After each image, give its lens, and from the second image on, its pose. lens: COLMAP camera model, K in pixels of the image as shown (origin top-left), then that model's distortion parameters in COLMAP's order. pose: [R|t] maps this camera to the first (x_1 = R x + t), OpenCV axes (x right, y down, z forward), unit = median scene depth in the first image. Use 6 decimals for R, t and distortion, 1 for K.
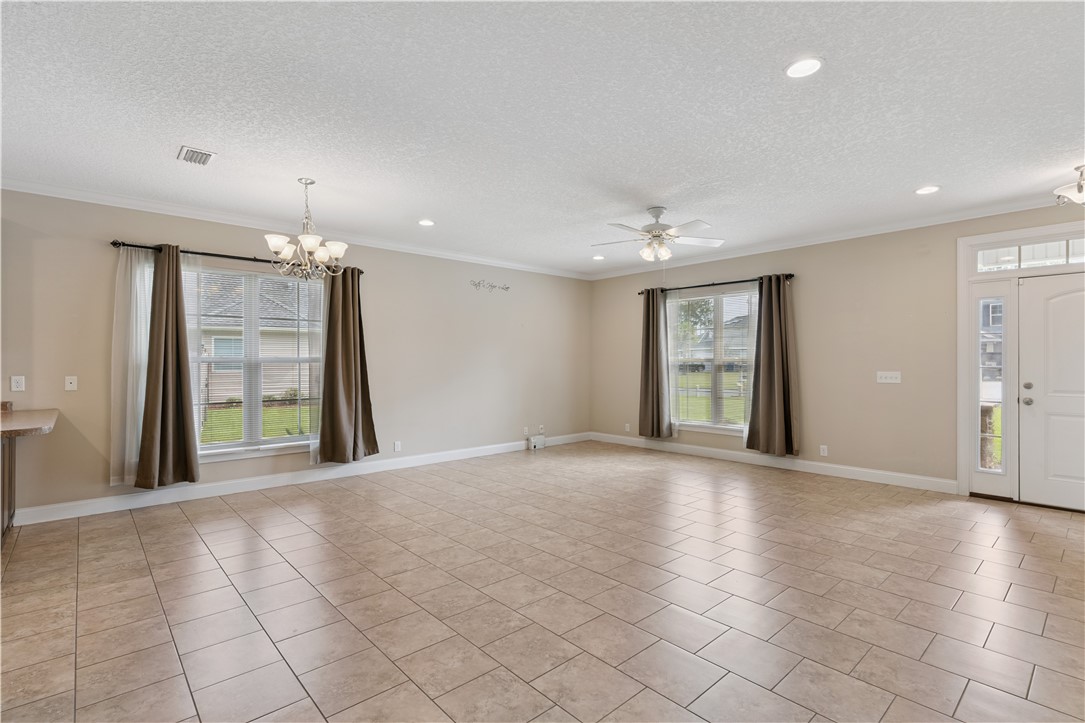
lens RADIAL K [[515.5, 0, 542.3], [0, 515.5, 363.2], [0, 0, 1]] dist [-0.001769, 0.000973]
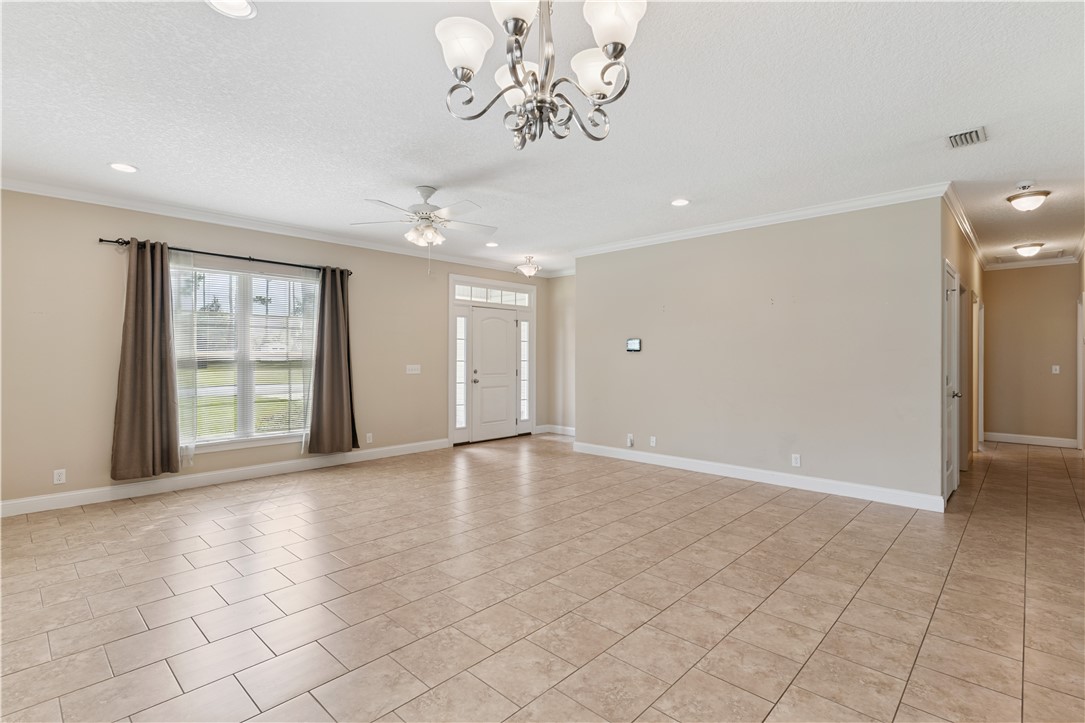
lens RADIAL K [[515.5, 0, 541.5], [0, 515.5, 354.9], [0, 0, 1]] dist [-0.001769, 0.000973]
pose [[-0.081564, 0.002679, 0.996665, -0.843800], [0.000041, 0.999996, -0.002684, -0.006886], [-0.996668, -0.000178, -0.081564, 1.052165]]
